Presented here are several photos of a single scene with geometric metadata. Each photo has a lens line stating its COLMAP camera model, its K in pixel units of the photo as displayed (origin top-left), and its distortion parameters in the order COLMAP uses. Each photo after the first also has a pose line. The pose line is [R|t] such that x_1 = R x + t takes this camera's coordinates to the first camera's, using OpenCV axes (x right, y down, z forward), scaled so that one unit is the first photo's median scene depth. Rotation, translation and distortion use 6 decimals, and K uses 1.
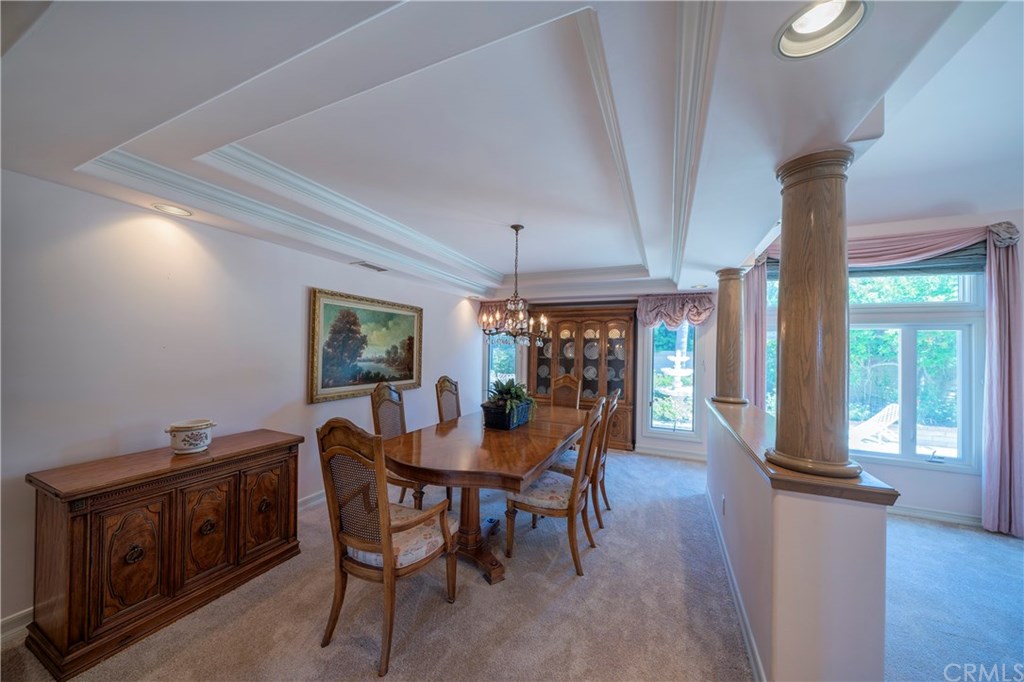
lens RADIAL K [[353.1, 0, 504.4], [0, 353.1, 346.1], [0, 0, 1]] dist [0.001650, 0.000194]
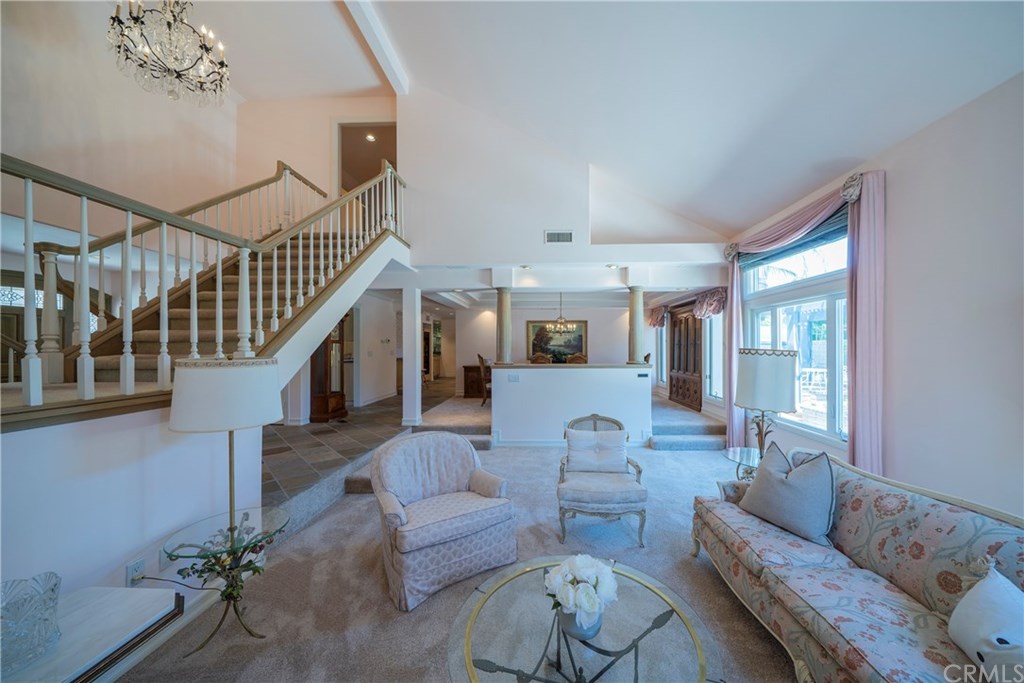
lens RADIAL K [[353.1, 0, 514.9], [0, 353.1, 346.2], [0, 0, 1]] dist [0.001650, 0.000194]
pose [[0.365150, -0.022714, -0.930672, 1.817200], [0.021238, 0.999645, -0.016065, 0.077702], [0.930706, -0.013899, 0.365503, -0.155467]]
